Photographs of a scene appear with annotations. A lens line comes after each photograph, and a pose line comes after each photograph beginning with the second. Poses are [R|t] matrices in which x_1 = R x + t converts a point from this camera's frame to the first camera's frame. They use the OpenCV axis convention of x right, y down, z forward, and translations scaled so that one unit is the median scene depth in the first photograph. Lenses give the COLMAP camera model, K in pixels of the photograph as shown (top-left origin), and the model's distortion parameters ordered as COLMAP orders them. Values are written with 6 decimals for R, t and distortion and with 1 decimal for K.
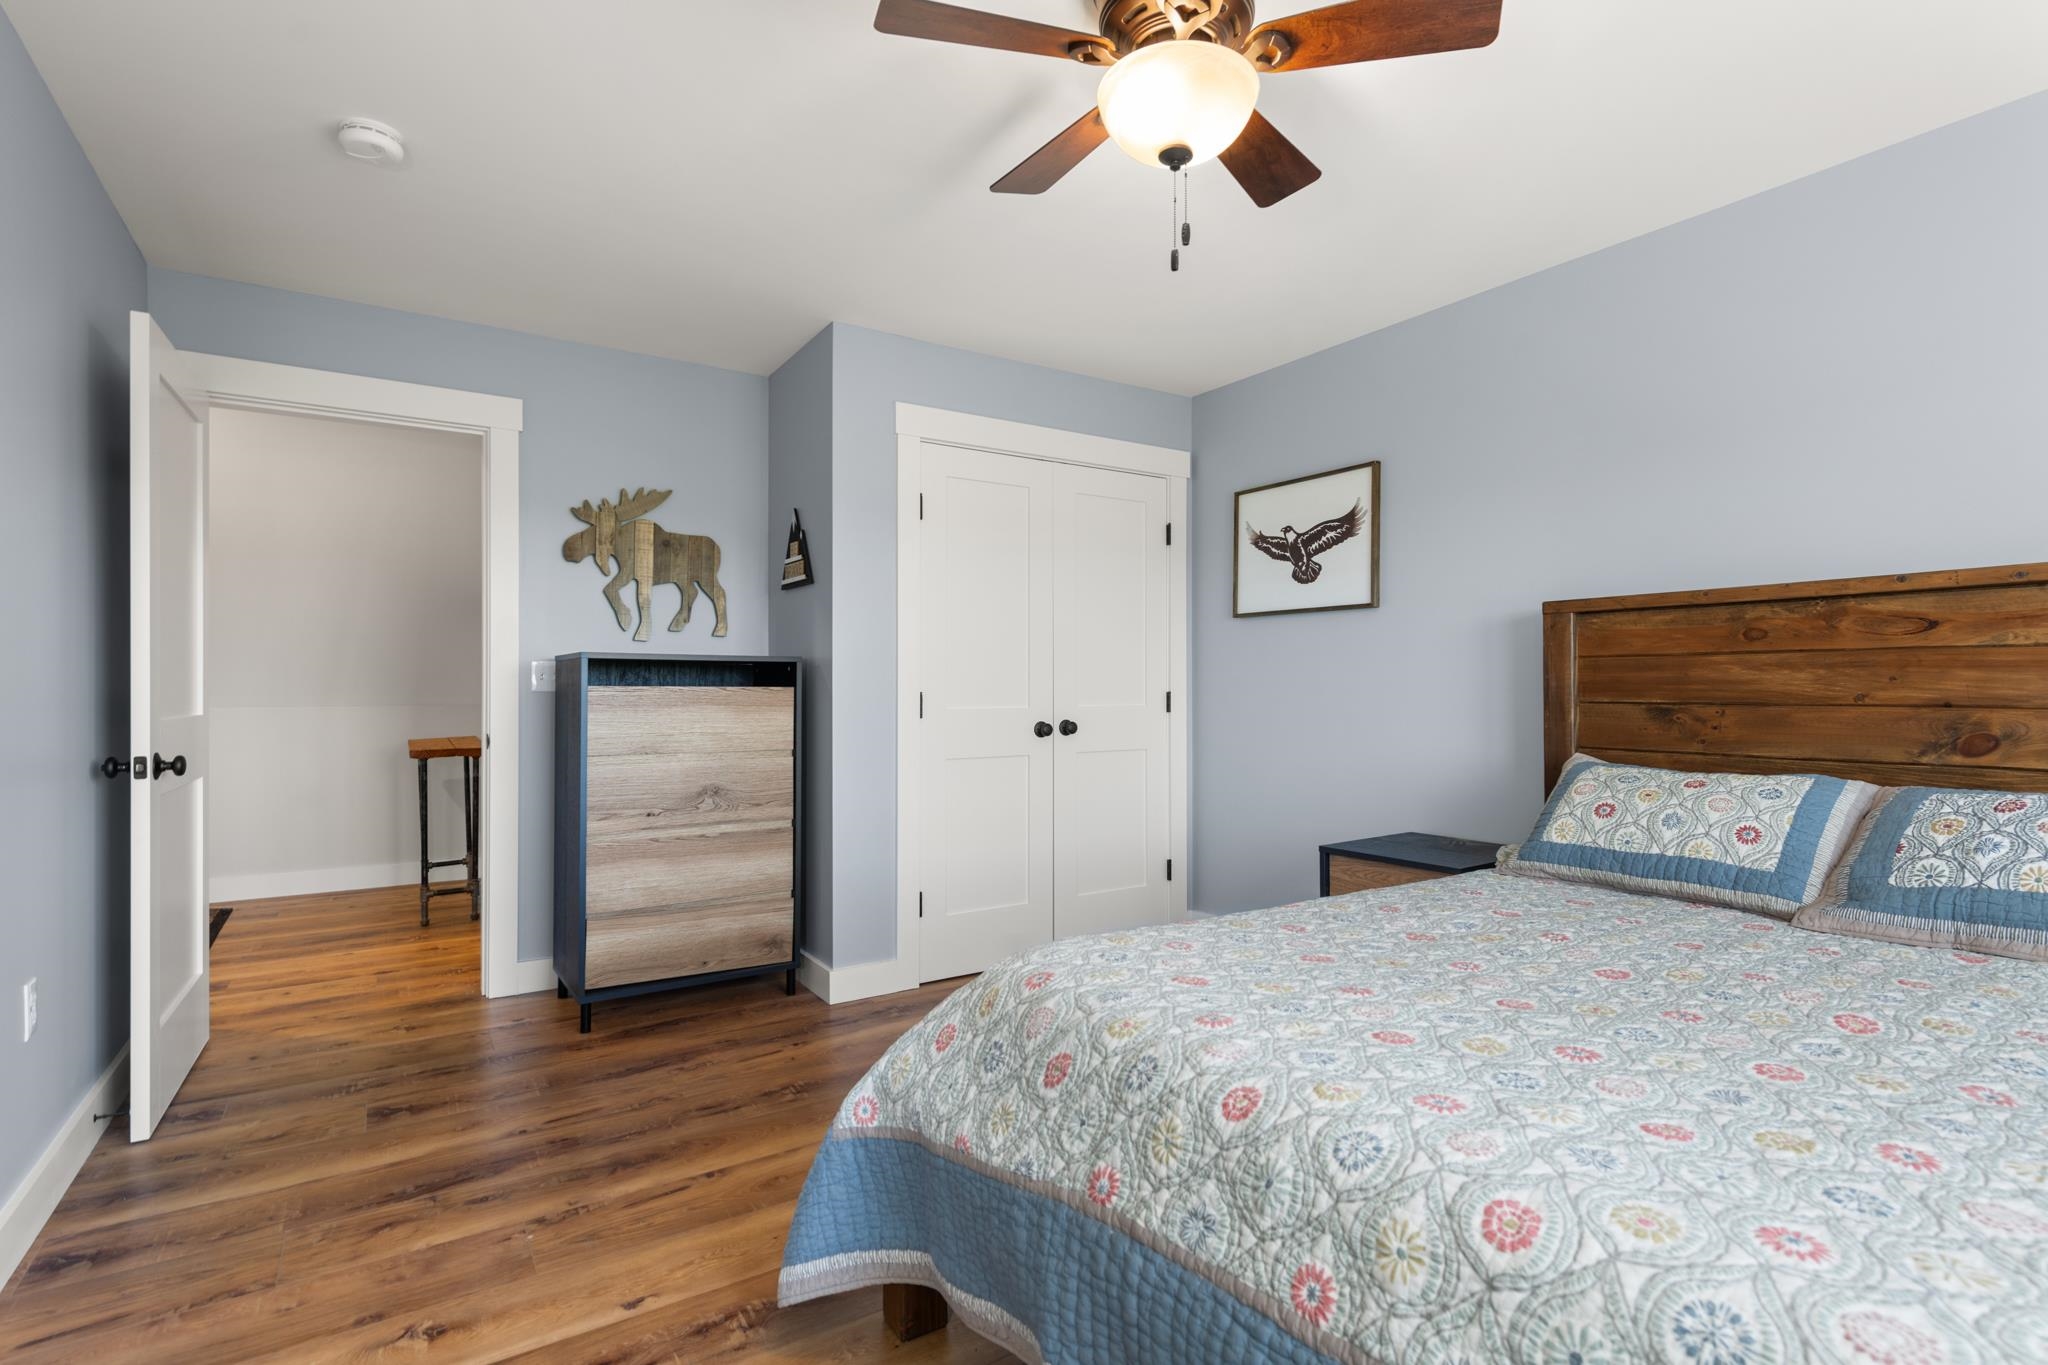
lens RADIAL K [[939.3, 0, 1027.2], [0, 939.3, 682.5], [0, 0, 1]] dist [0.000770, 0.000041]
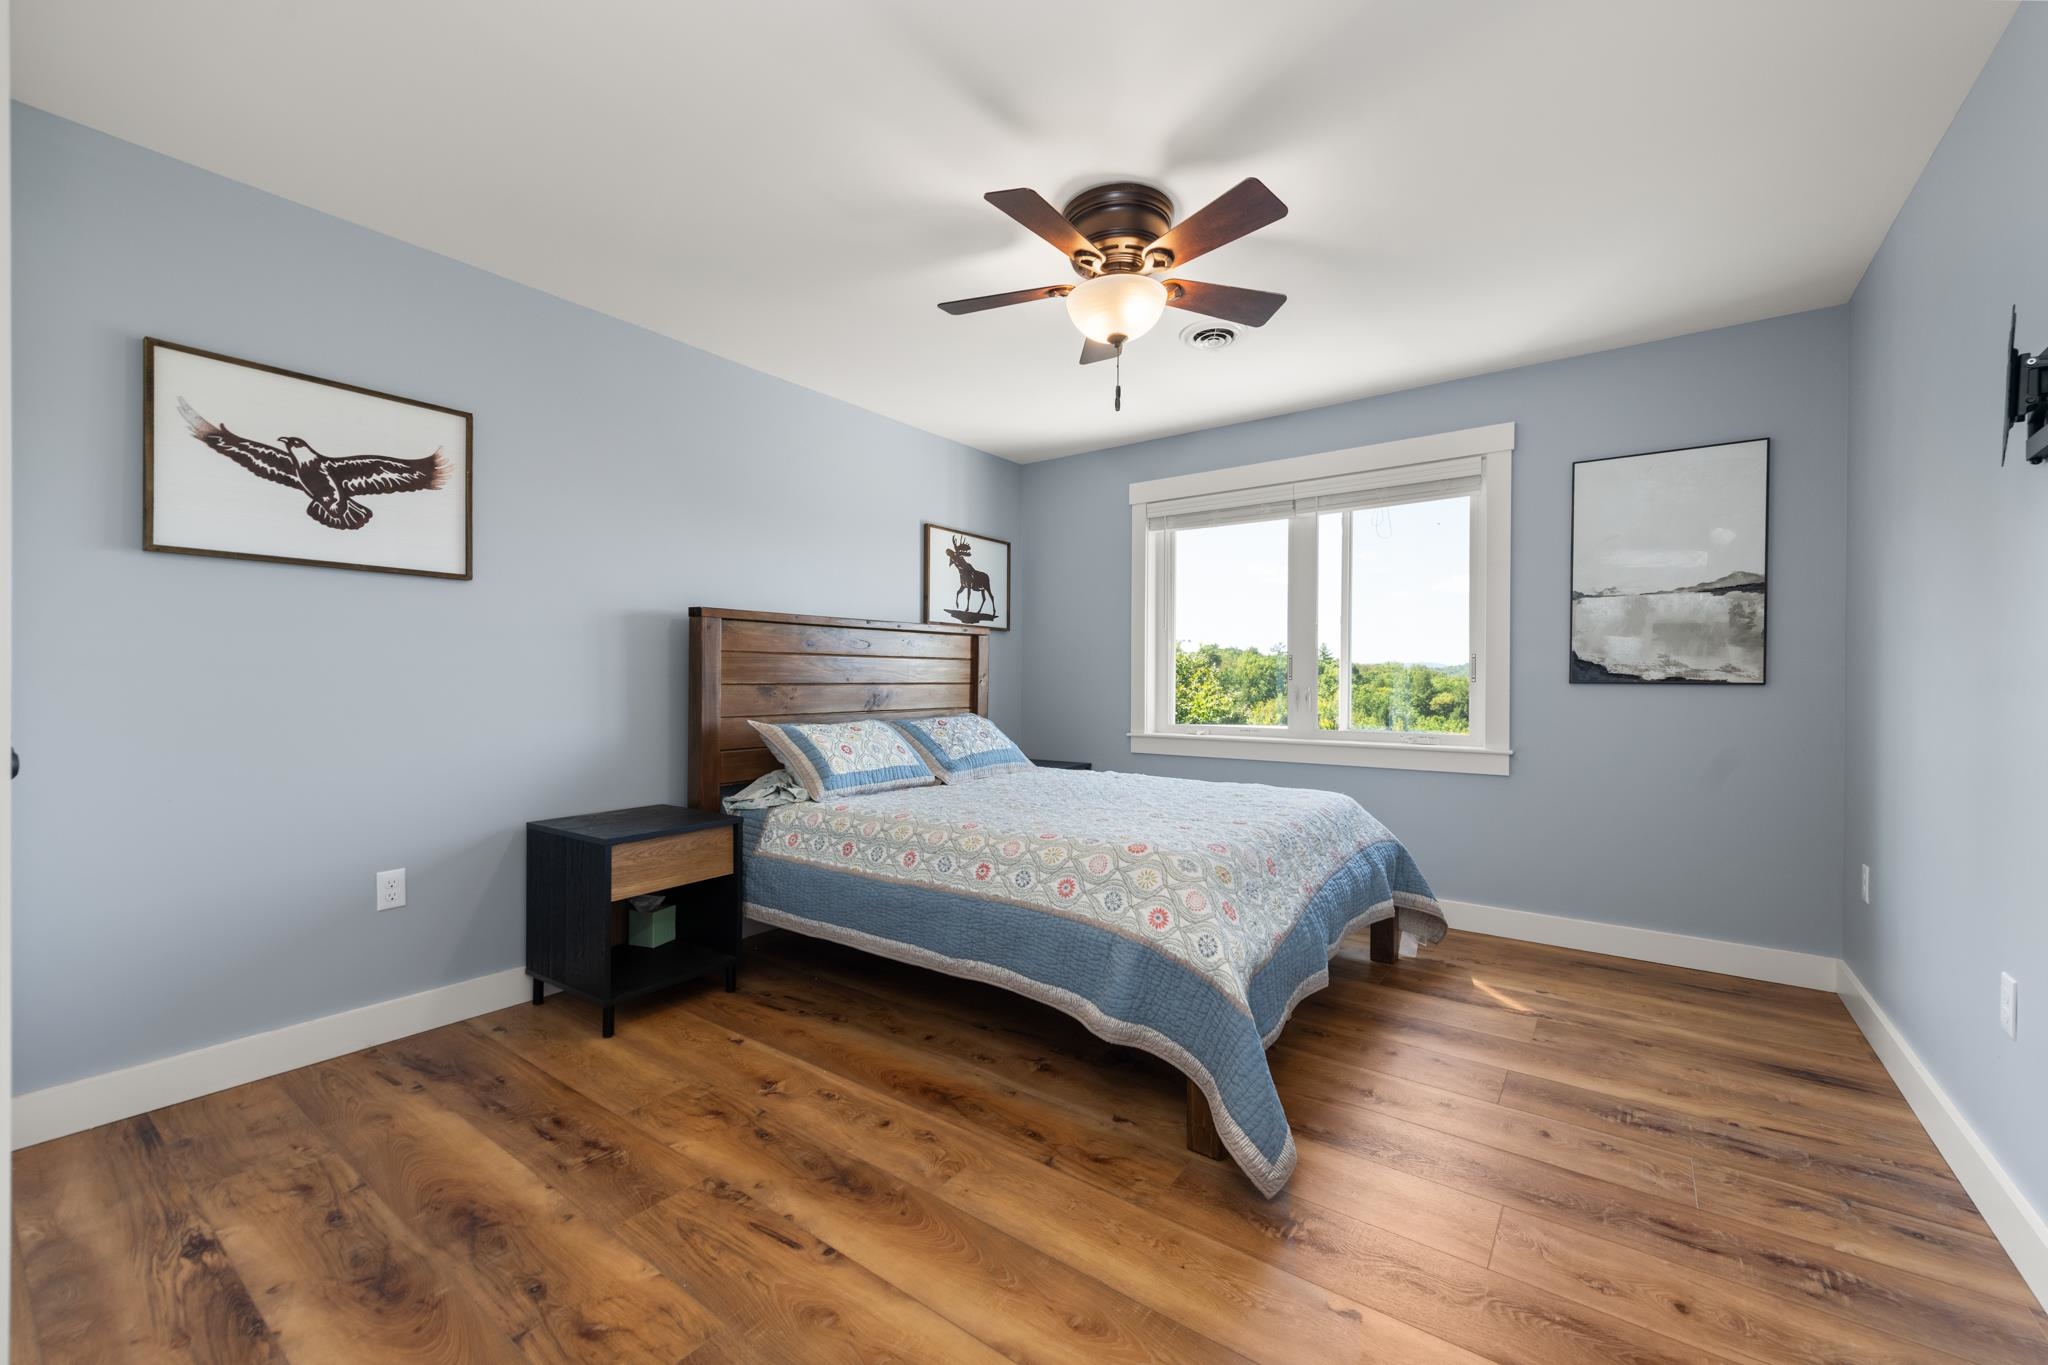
lens RADIAL K [[801.1, 0, 1027.7], [0, 801.1, 676.7], [0, 0, 1]] dist [0.012211, -0.004095]
pose [[-0.327584, -0.000263, 0.944822, -0.485697], [-0.010730, 0.999937, -0.003442, 0.007219], [-0.944761, -0.011265, -0.327566, 0.708764]]
